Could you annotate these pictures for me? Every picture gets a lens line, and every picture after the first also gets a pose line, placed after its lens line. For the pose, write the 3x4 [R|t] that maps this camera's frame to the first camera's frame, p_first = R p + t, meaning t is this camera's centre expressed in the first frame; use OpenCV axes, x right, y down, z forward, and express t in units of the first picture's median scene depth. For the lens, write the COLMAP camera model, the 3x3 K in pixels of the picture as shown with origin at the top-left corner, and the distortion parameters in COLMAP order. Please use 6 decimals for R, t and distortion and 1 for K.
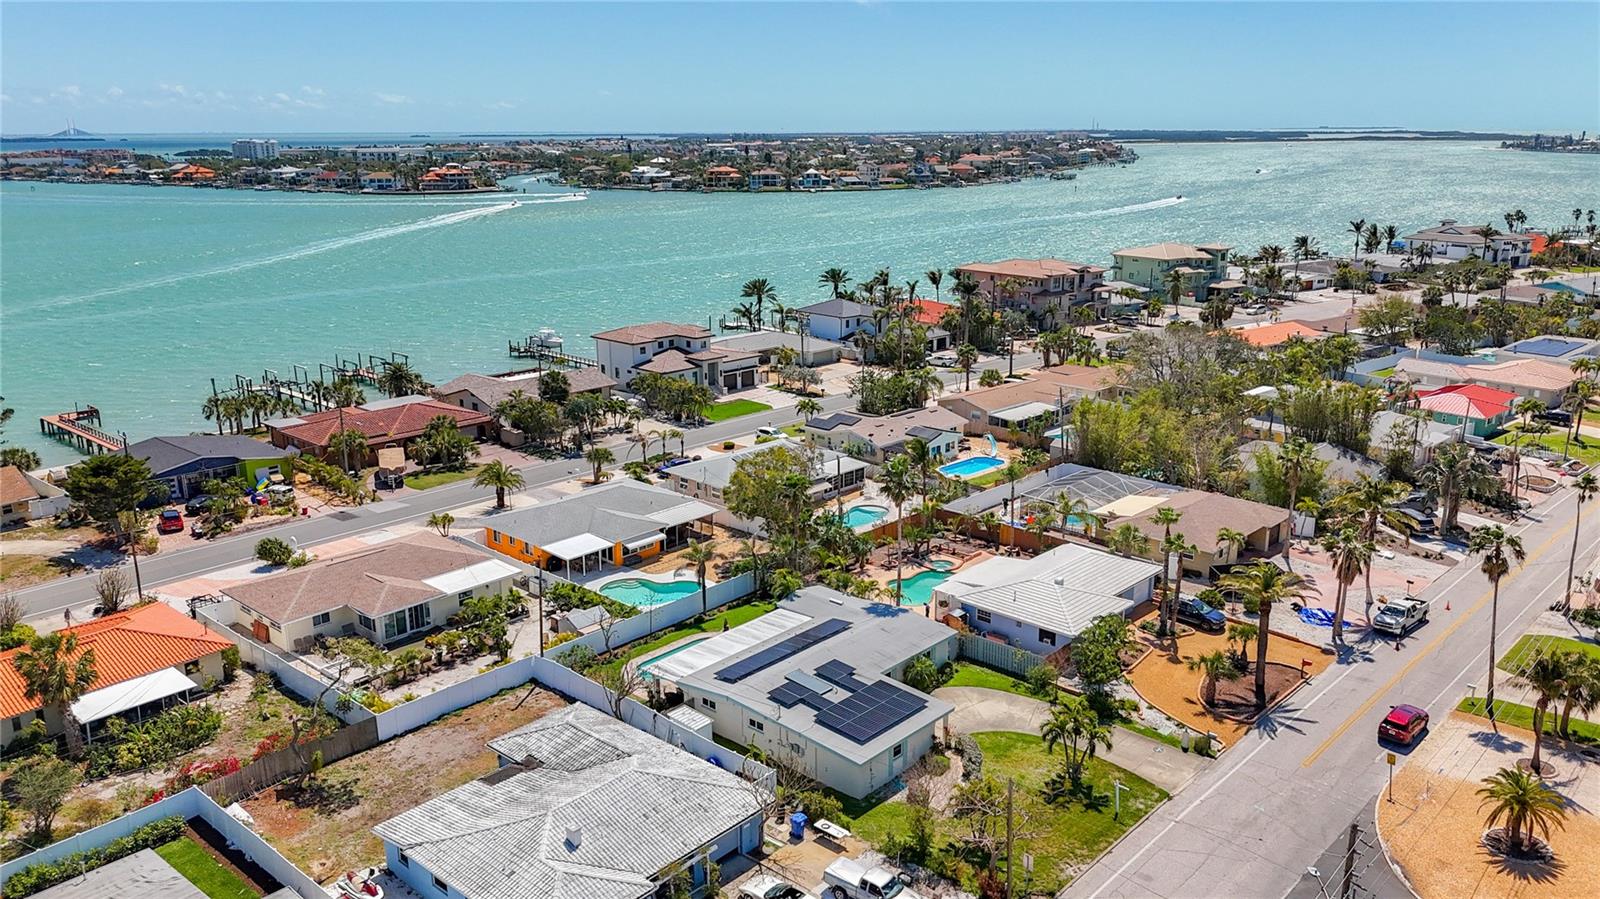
lens RADIAL K [[1181.1, 0, 794.5], [0, 1181.1, 446.5], [0, 0, 1]] dist [0.083959, -0.115410]
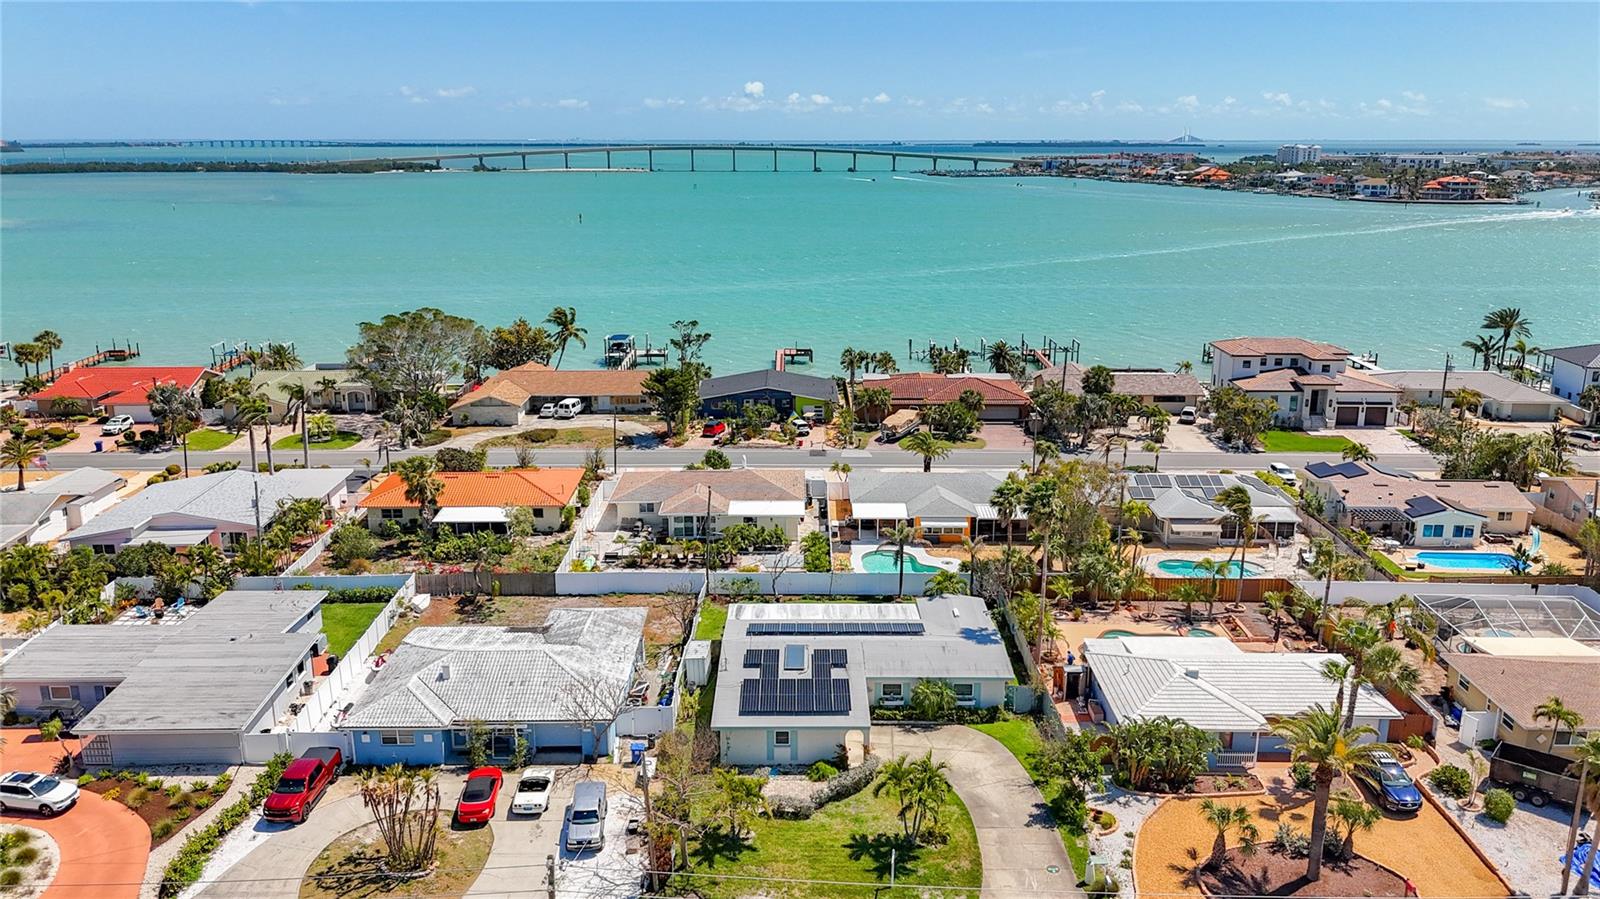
lens RADIAL K [[1181.1, 0, 794.5], [0, 1181.1, 446.5], [0, 0, 1]] dist [0.083959, -0.115410]
pose [[0.696791, 0.190424, -0.691535, 0.277397], [-0.193406, 0.978286, 0.074509, -0.020719], [0.690707, 0.081830, 0.718490, 0.108129]]
